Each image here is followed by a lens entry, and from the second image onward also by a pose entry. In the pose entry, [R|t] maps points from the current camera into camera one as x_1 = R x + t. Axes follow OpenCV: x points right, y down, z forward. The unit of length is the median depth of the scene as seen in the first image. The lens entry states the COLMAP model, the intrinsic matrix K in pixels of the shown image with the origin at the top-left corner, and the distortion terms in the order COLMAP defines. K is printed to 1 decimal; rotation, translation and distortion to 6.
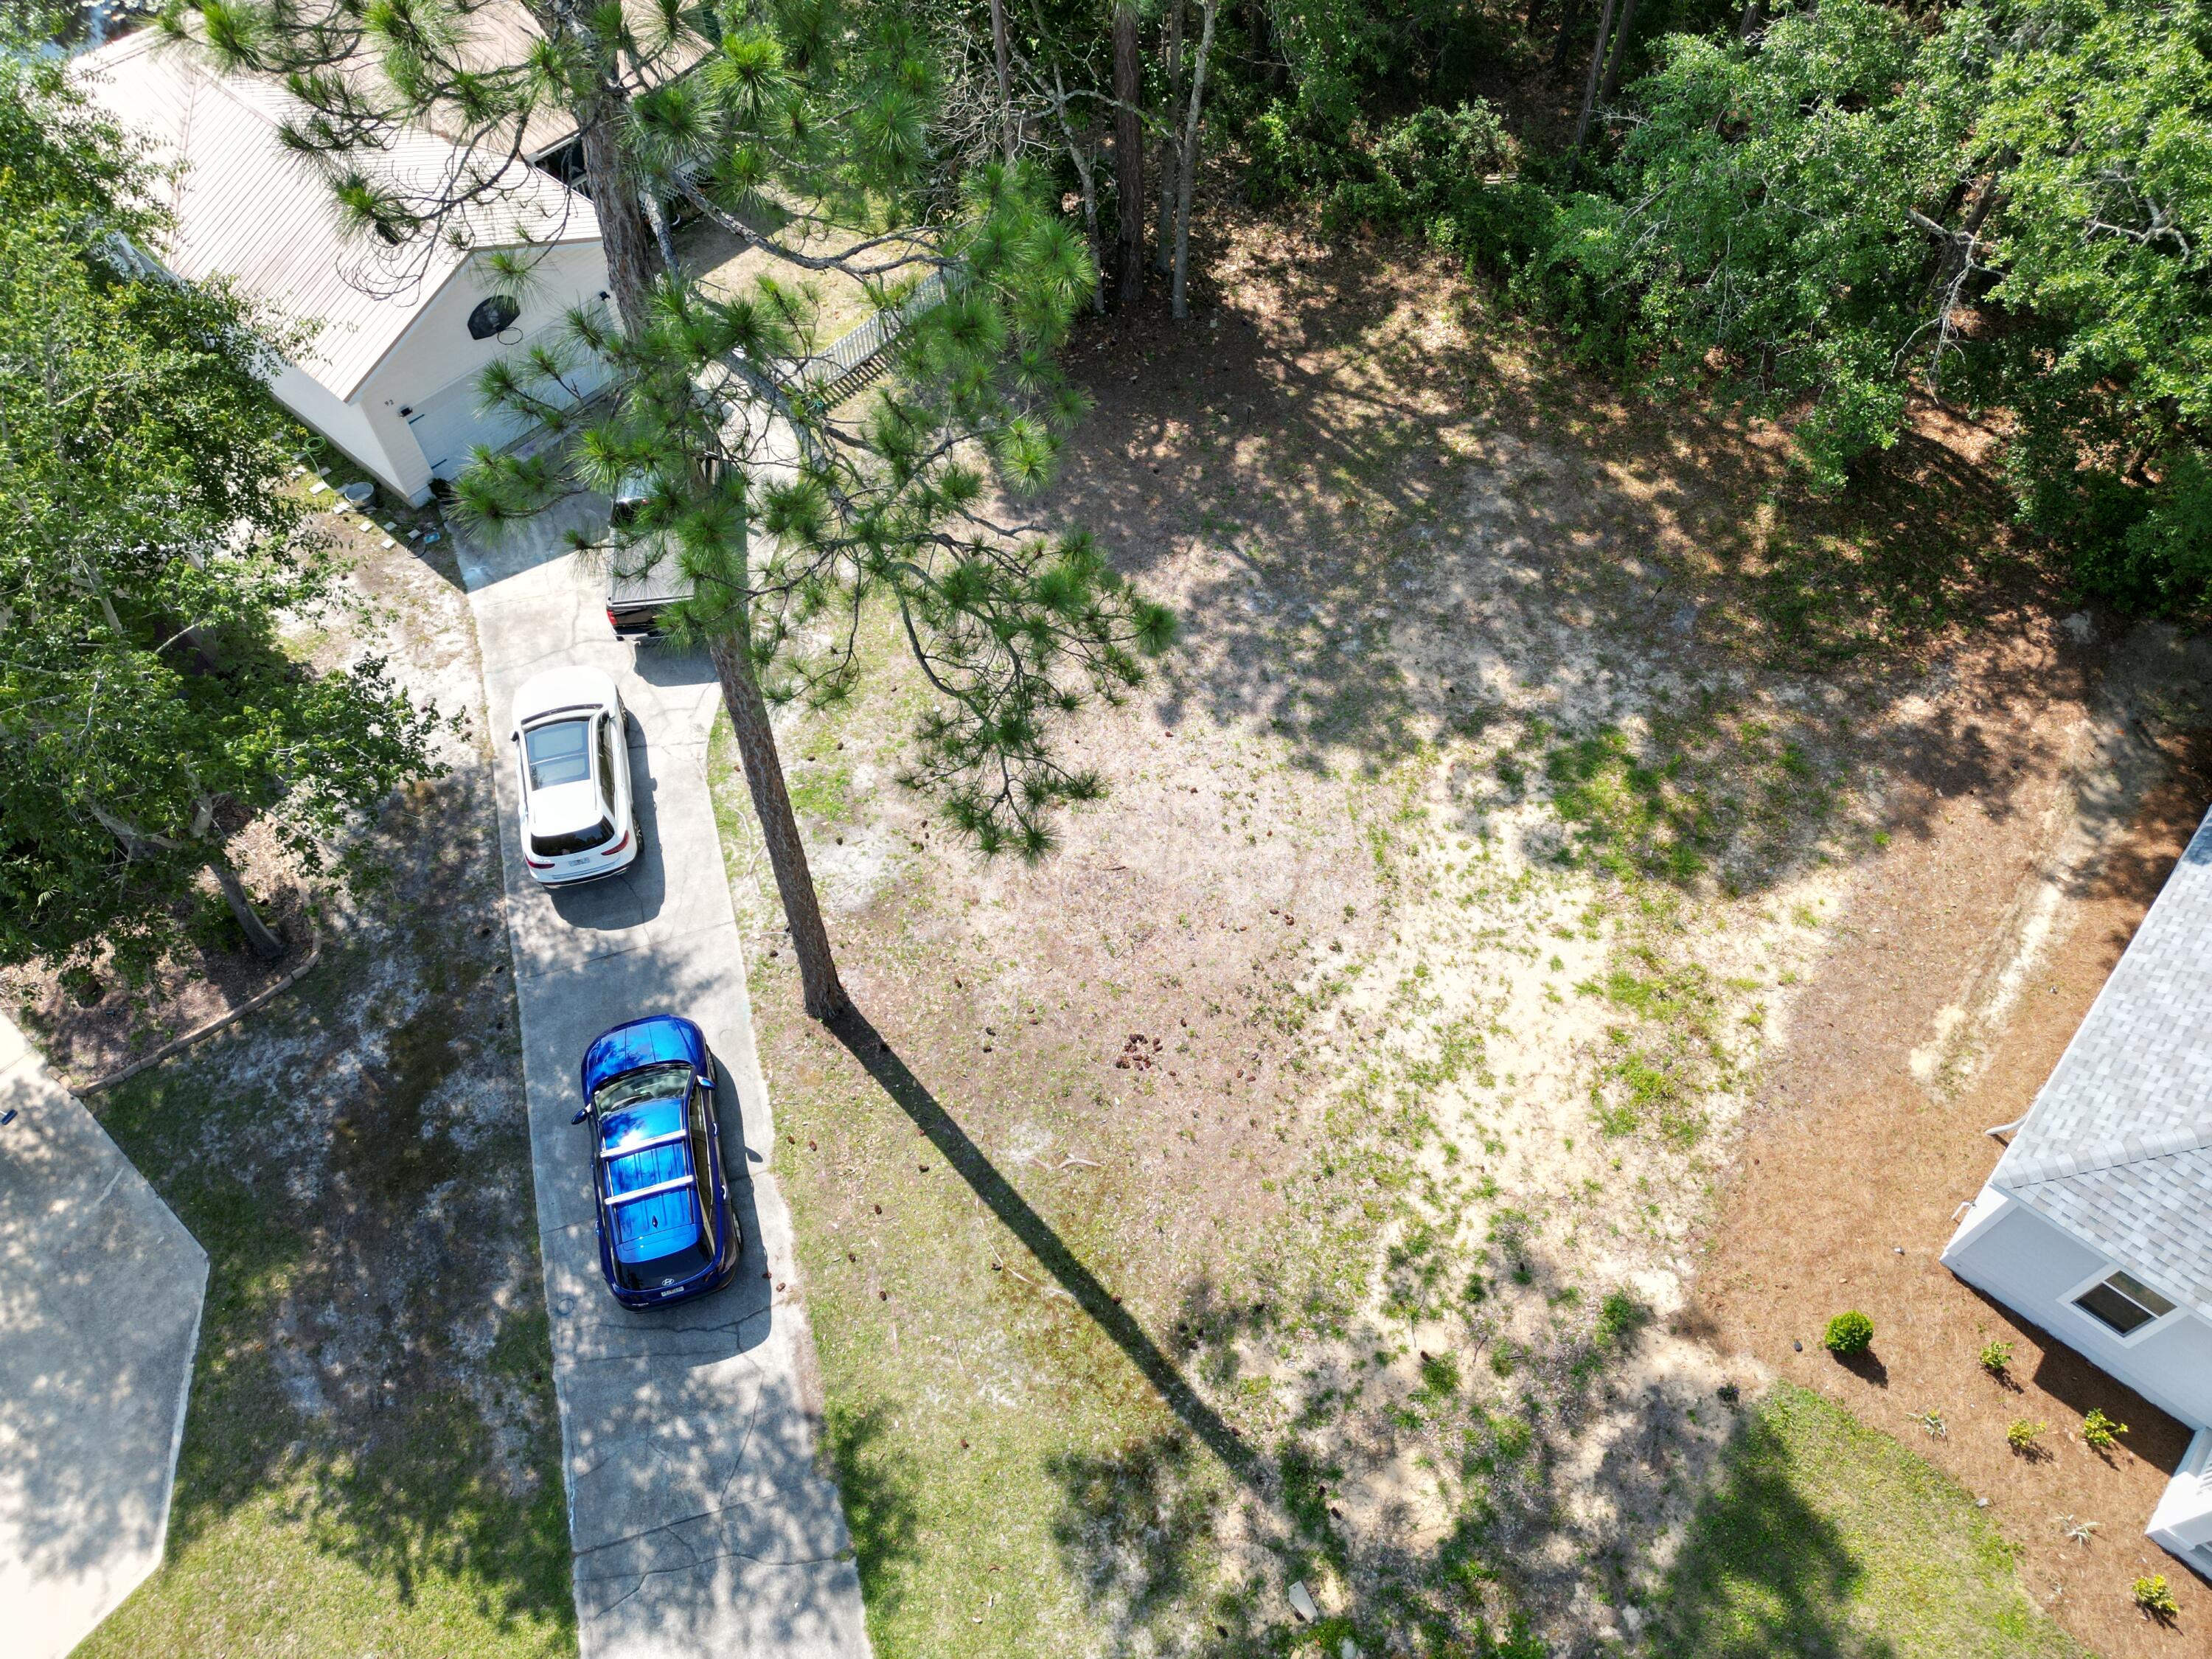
lens RADIAL K [[1538.4, 0, 1115.1], [0, 1538.4, 820.3], [0, 0, 1]] dist [0.066662, -0.057133]
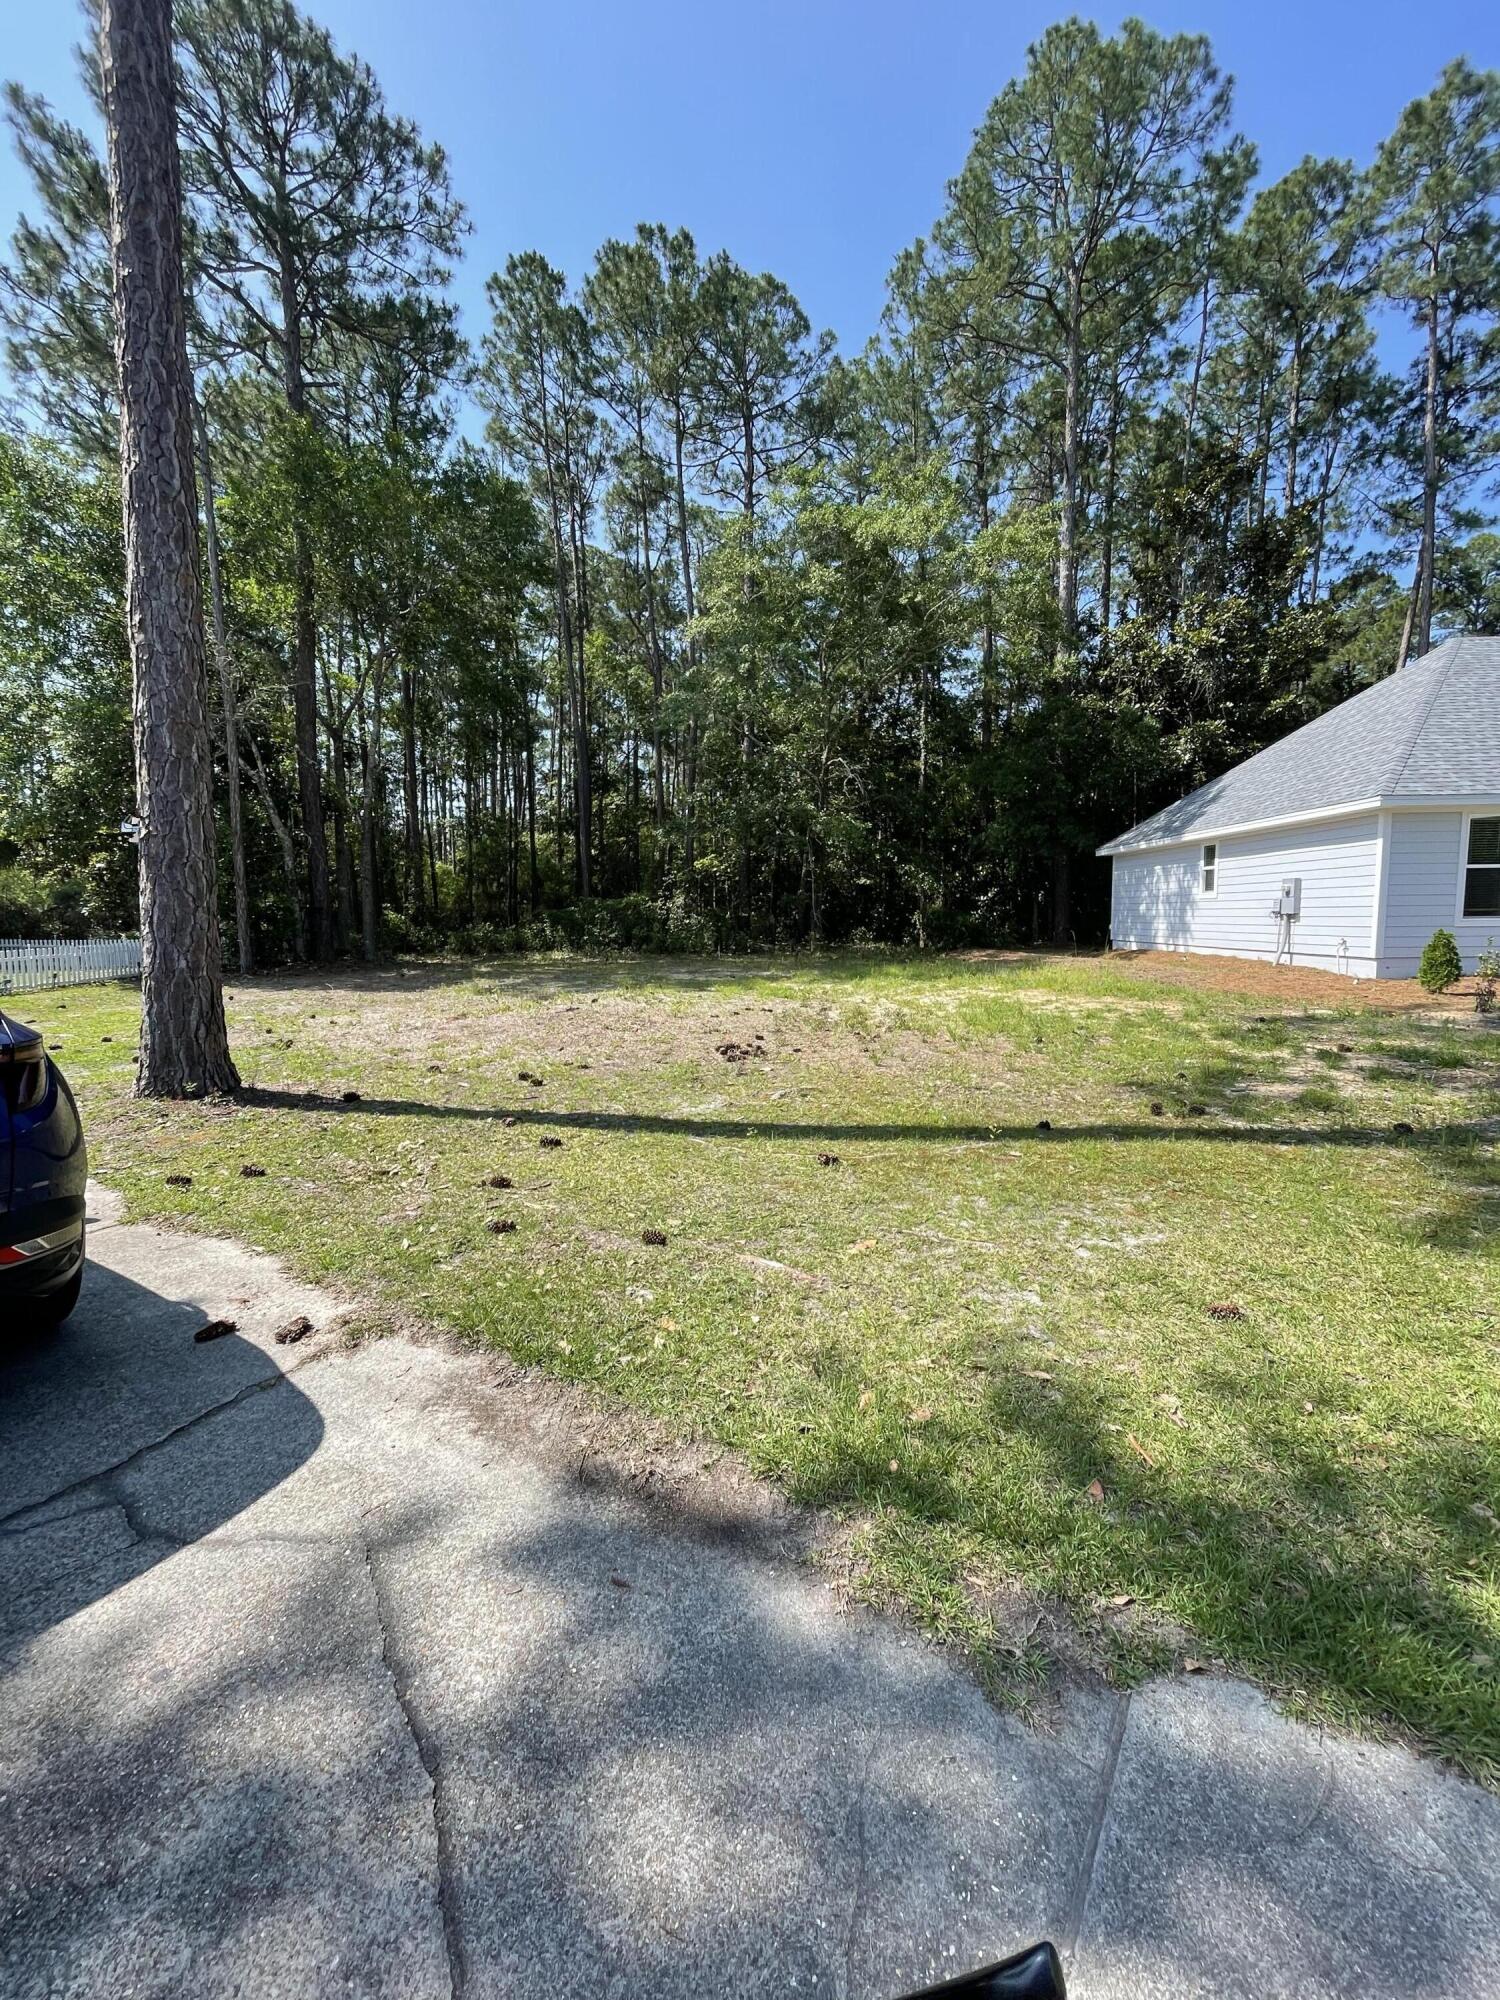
lens RADIAL K [[806.1, 0, 747.3], [0, 806.1, 993.1], [0, 0, 1]] dist [0.000130, 0.000941]
pose [[0.761960, -0.062820, 0.644571, -0.225198], [0.534971, 0.621991, -0.571781, 0.356400], [-0.364998, 0.780501, 0.507538, 0.811030]]
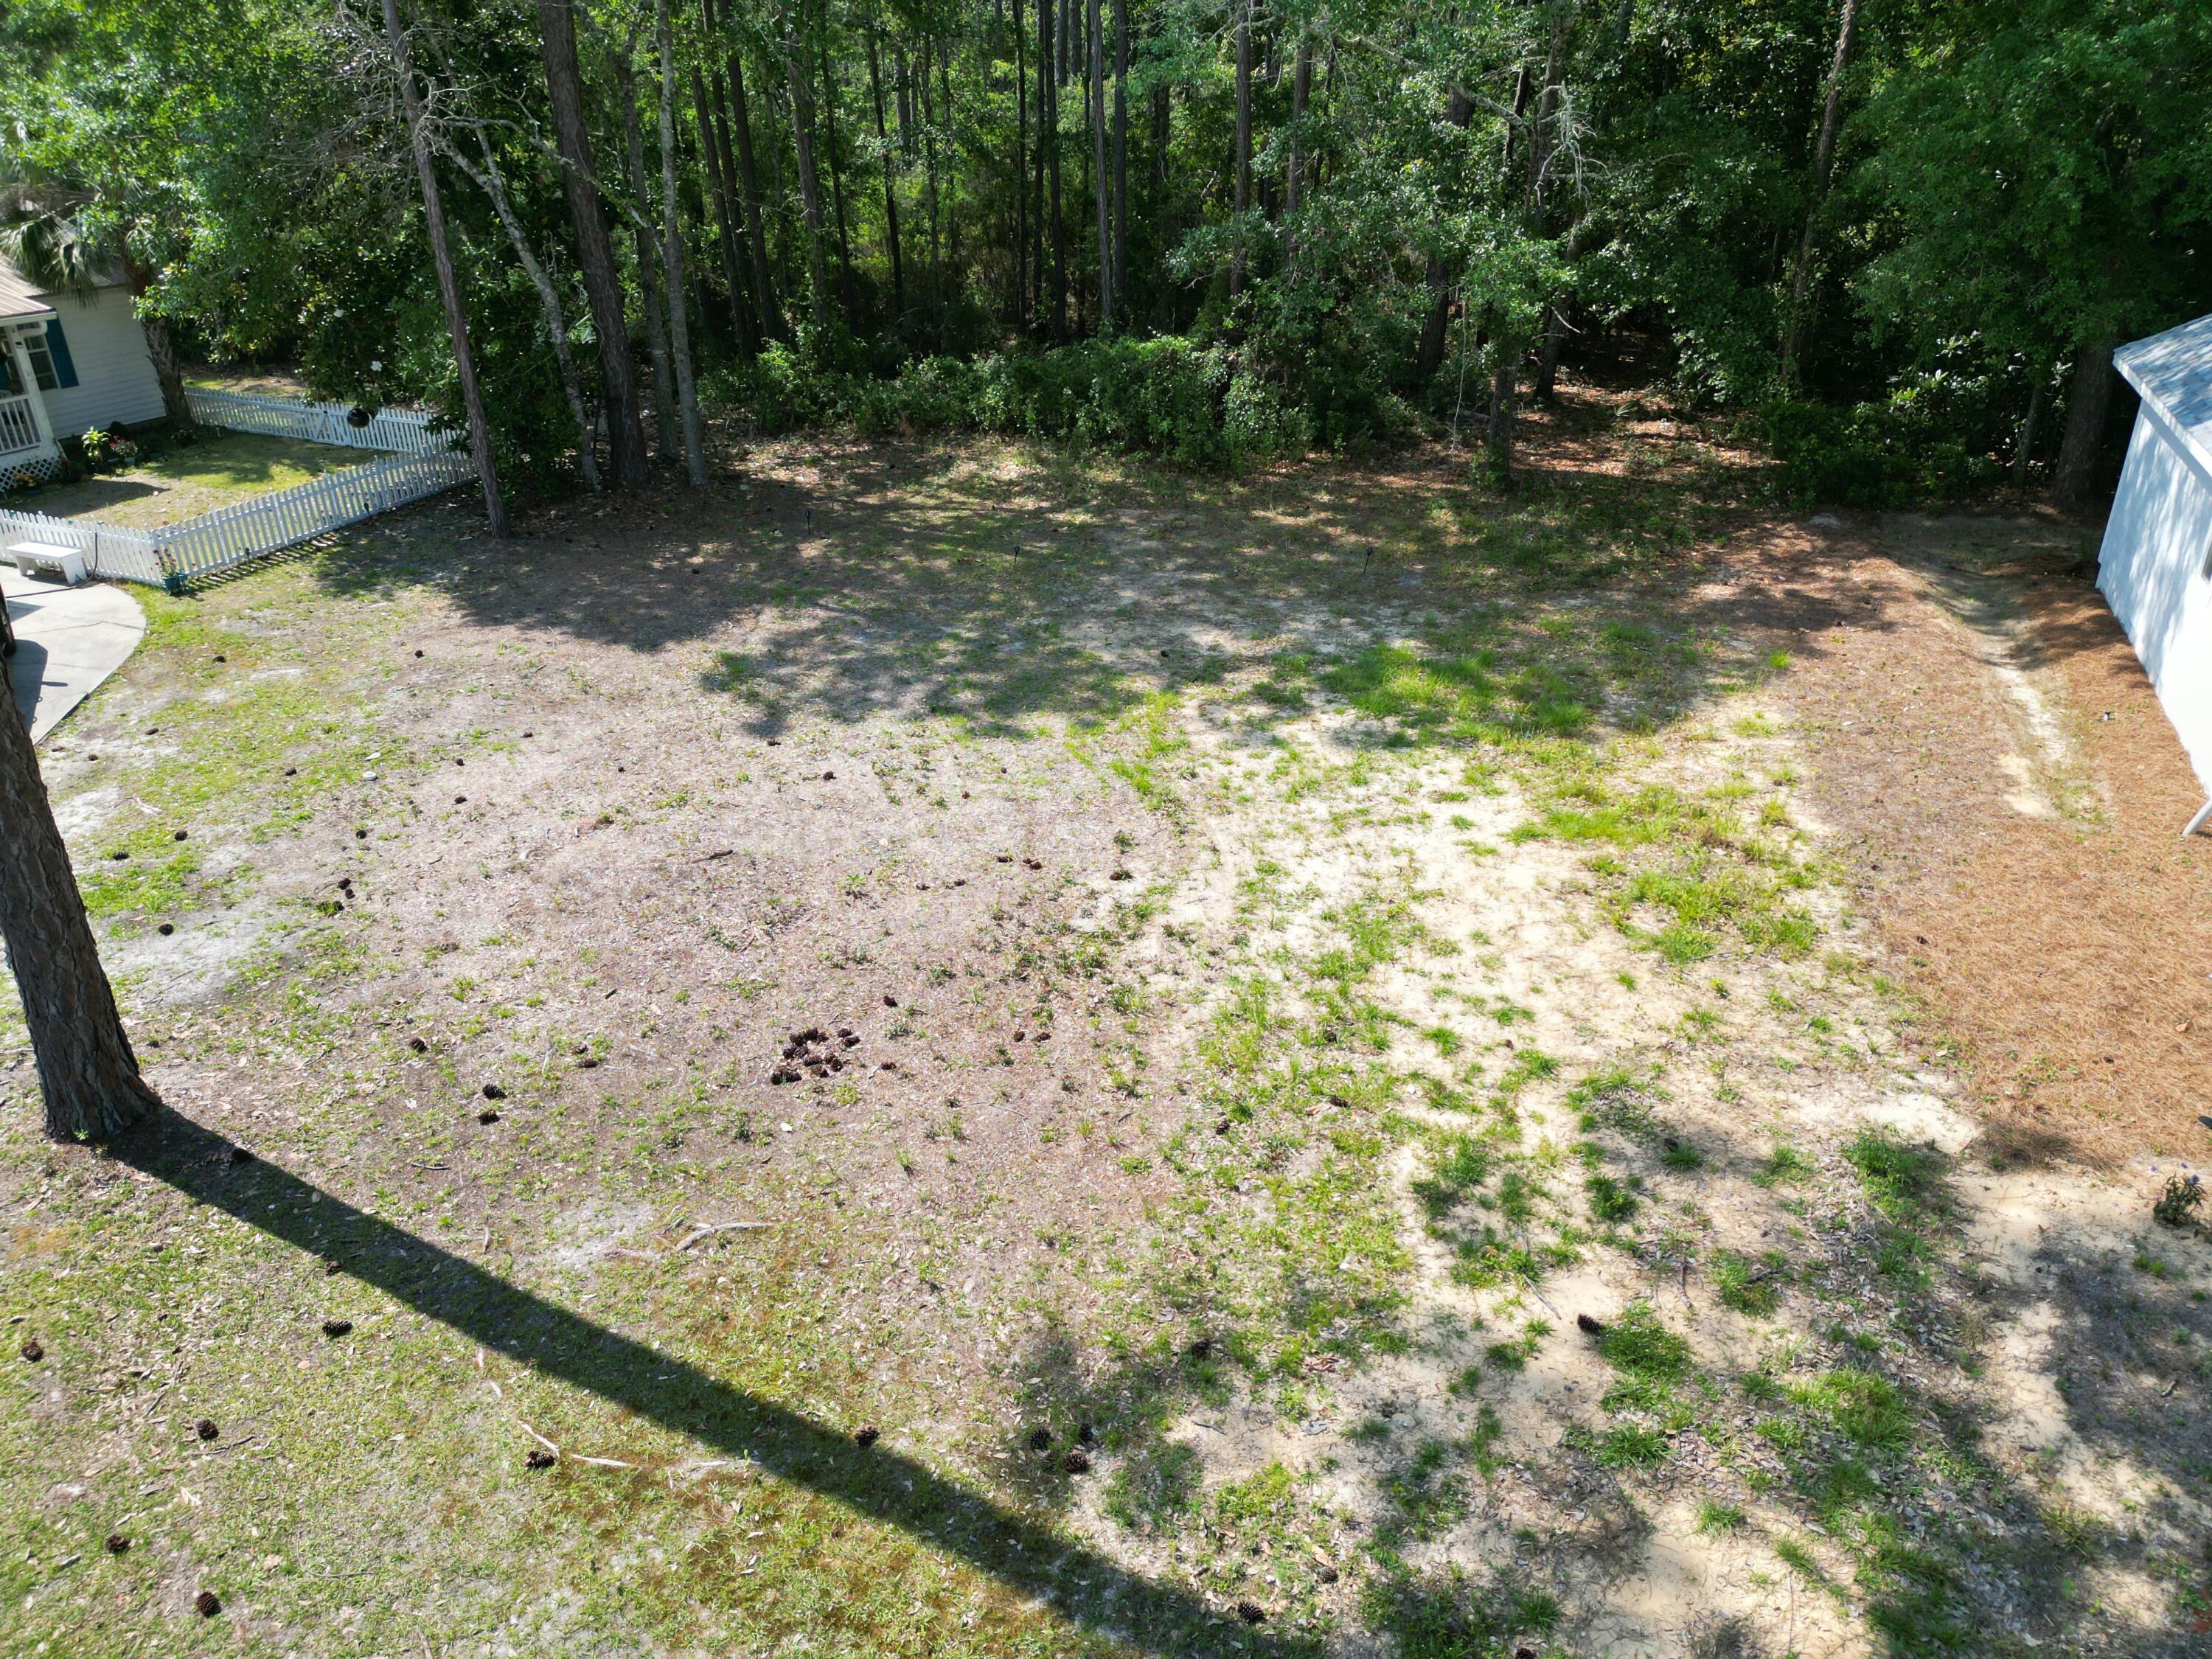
lens RADIAL K [[1538.4, 0, 1107.1], [0, 1538.4, 831.3], [0, 0, 1]] dist [0.066662, -0.057133]
pose [[0.943631, -0.154922, 0.292506, -0.030675], [0.277003, 0.853353, -0.441654, 0.346920], [-0.181189, 0.497783, 0.848164, 0.532305]]
